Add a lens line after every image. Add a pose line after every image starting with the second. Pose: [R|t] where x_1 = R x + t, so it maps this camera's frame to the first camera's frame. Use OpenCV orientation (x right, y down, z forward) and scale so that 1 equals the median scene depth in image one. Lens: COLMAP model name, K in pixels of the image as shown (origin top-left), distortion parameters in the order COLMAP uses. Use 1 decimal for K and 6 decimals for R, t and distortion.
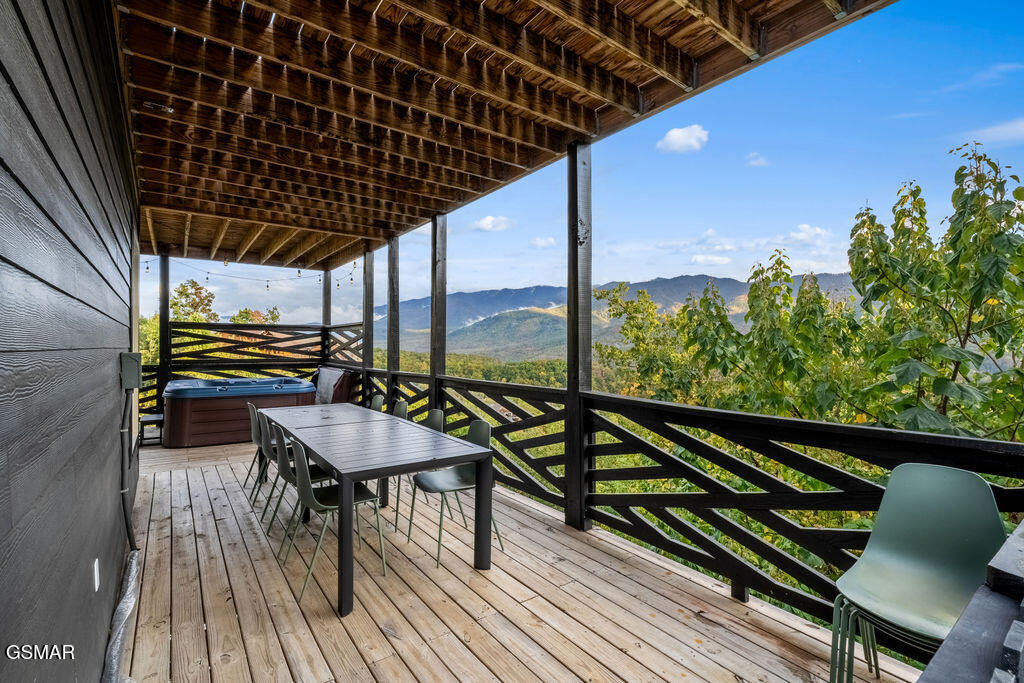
lens RADIAL K [[467.0, 0, 507.5], [0, 467.0, 340.2], [0, 0, 1]] dist [-0.000026, 0.000475]
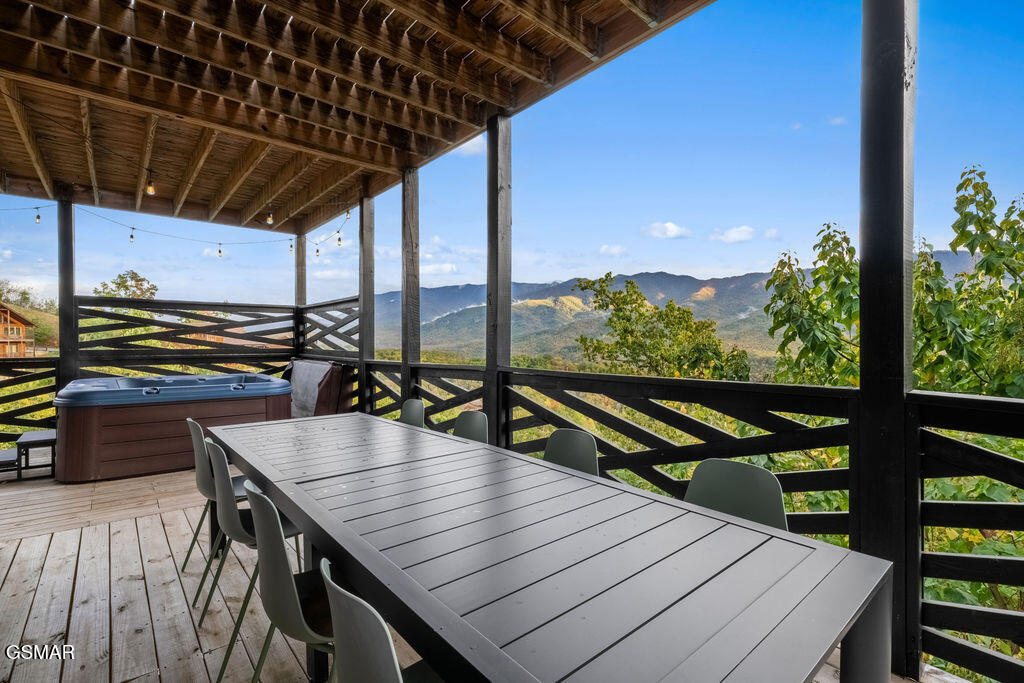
lens RADIAL K [[468.3, 0, 508.5], [0, 468.3, 343.1], [0, 0, 1]] dist [-0.001527, 0.000196]
pose [[0.996744, -0.003460, 0.080555, -0.136440], [0.002267, 0.999886, 0.014903, 0.023781], [-0.080598, -0.014672, 0.996639, 0.256444]]
